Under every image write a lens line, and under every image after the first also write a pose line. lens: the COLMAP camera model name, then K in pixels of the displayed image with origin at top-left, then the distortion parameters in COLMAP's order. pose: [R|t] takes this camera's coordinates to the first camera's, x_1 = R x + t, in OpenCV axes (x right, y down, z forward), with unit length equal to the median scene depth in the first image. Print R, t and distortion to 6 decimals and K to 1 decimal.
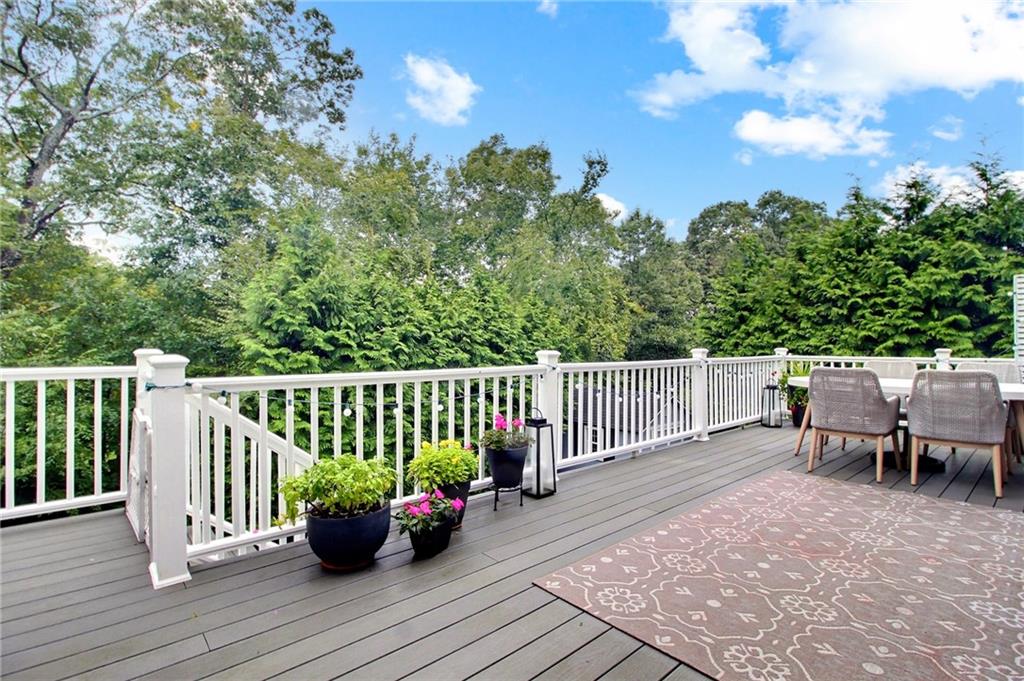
lens RADIAL K [[474.4, 0, 514.6], [0, 474.4, 340.2], [0, 0, 1]] dist [-0.011543, -0.006917]
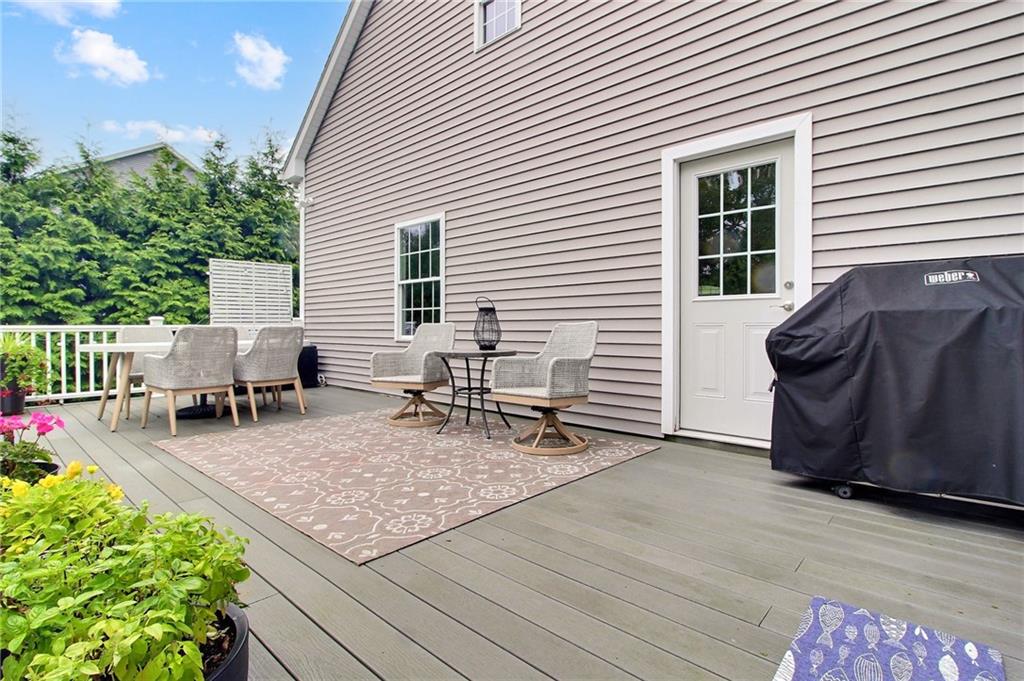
lens RADIAL K [[474.4, 0, 514.4], [0, 474.4, 339.1], [0, 0, 1]] dist [-0.011543, -0.006917]
pose [[-0.085161, -0.030253, 0.995908, -0.137724], [-0.010391, 0.999512, 0.029474, 0.015607], [-0.996313, -0.007838, -0.085433, 0.138324]]
